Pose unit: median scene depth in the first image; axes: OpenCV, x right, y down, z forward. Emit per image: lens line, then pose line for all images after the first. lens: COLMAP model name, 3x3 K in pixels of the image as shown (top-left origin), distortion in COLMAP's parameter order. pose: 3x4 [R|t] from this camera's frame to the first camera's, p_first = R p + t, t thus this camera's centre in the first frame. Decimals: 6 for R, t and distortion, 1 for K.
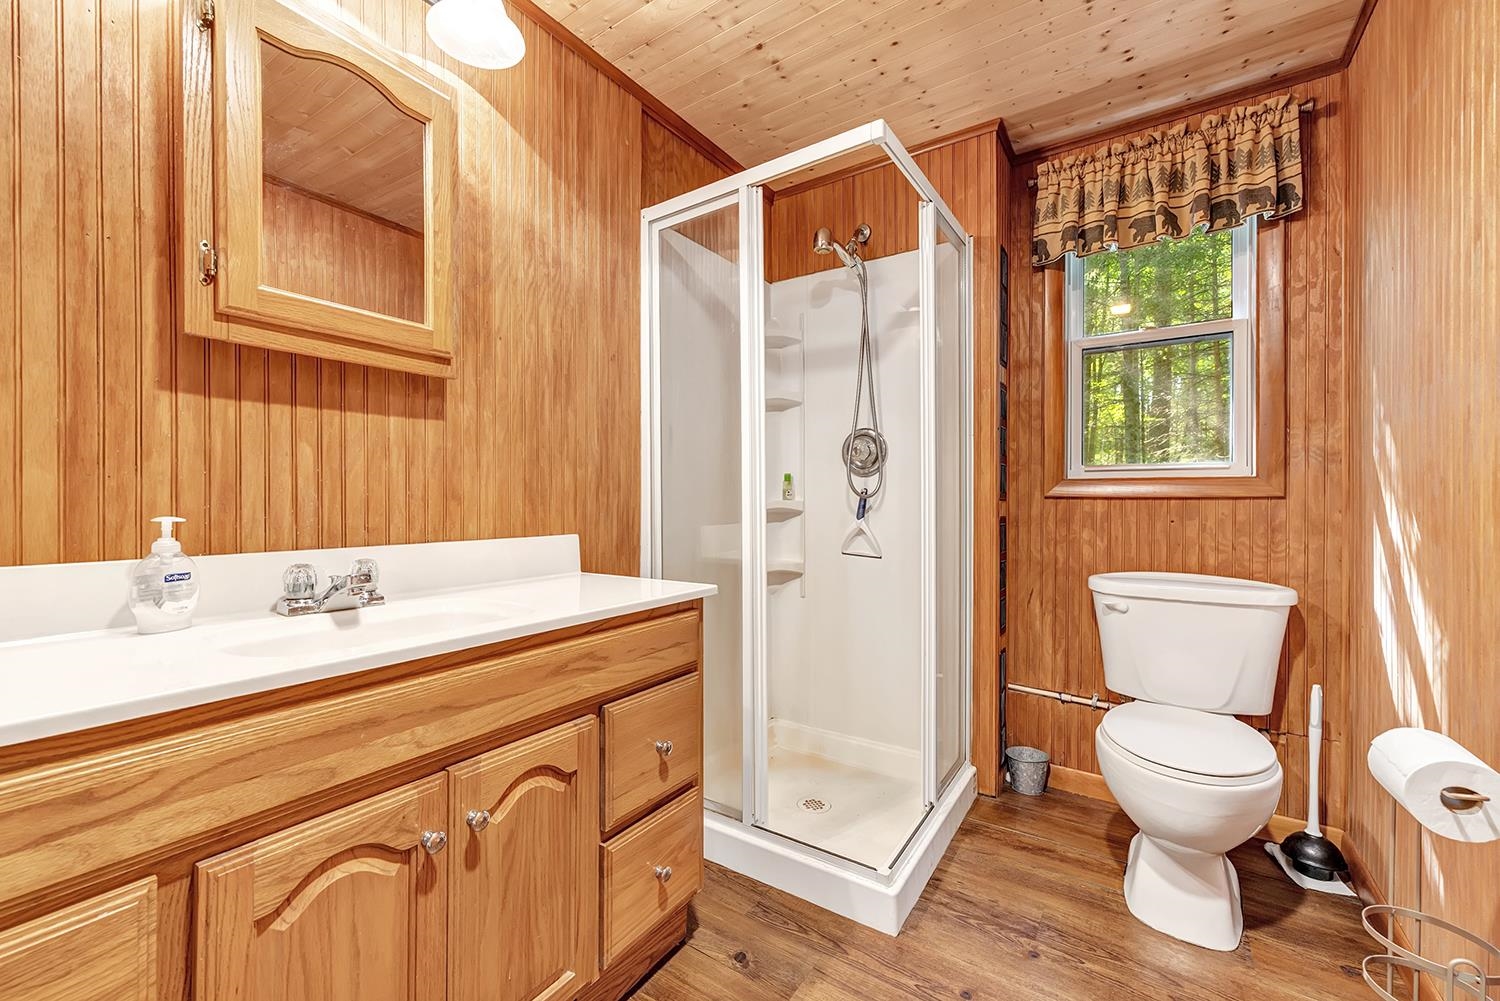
lens RADIAL K [[598.3, 0, 750.0], [0, 598.3, 500.5], [0, 0, 1]] dist [-0.002712, -0.000250]
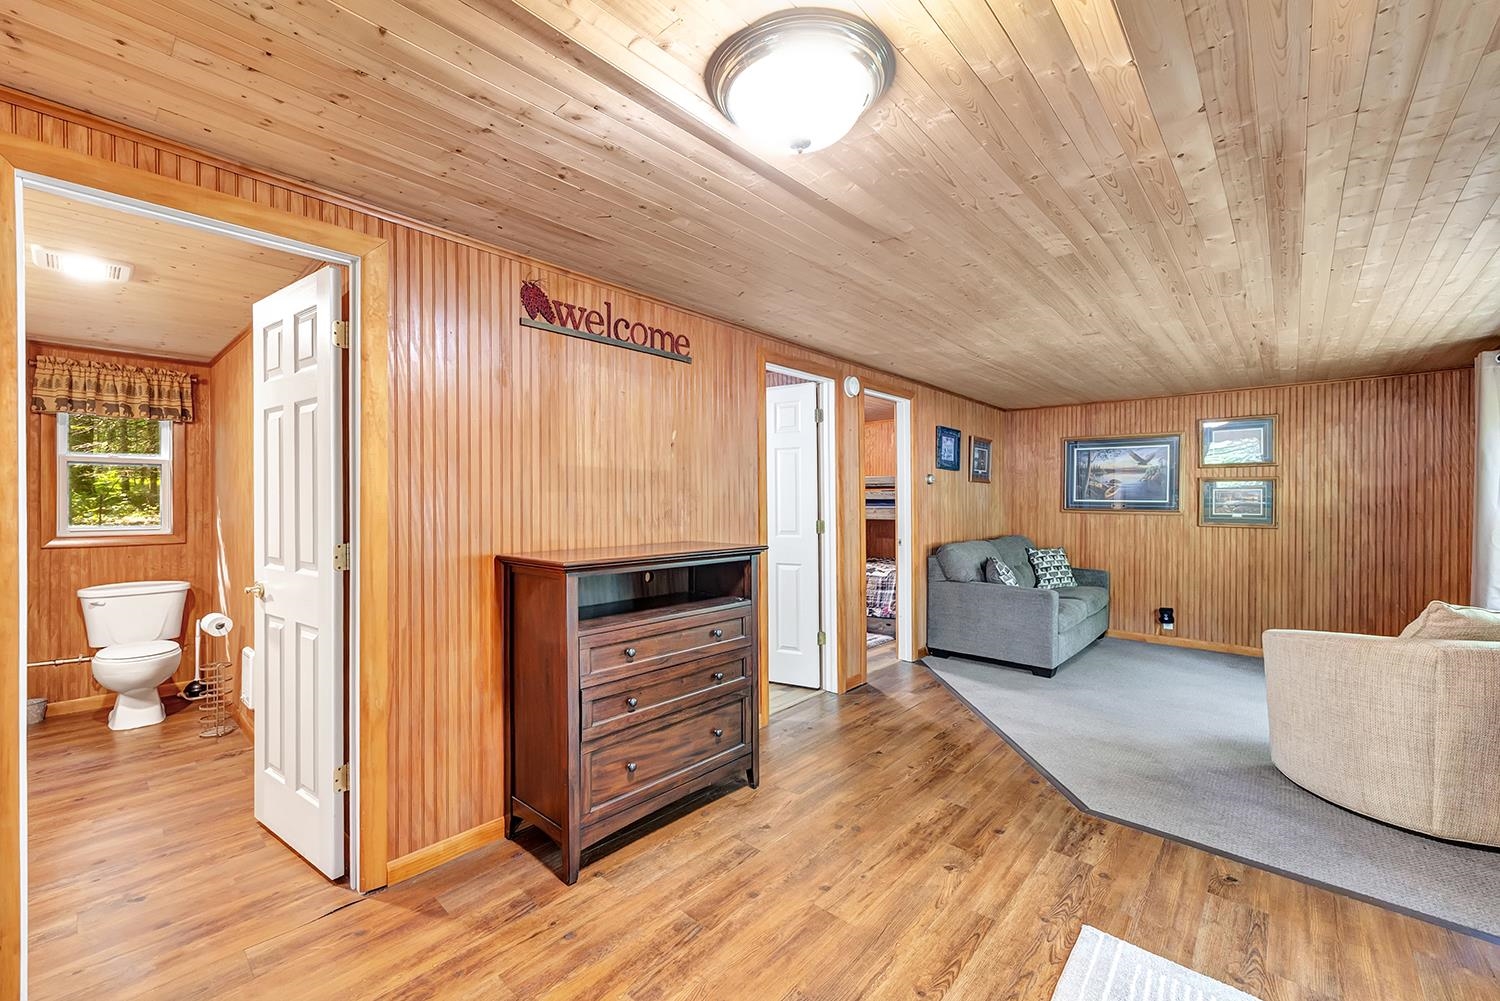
lens RADIAL K [[617.2, 0, 746.0], [0, 617.2, 502.2], [0, 0, 1]] dist [0.002097, 0.000313]
pose [[0.143296, -0.004634, 0.989669, -1.123226], [0.001047, 0.999989, 0.004530, -0.166696], [-0.989679, 0.000387, 0.143299, -1.440712]]
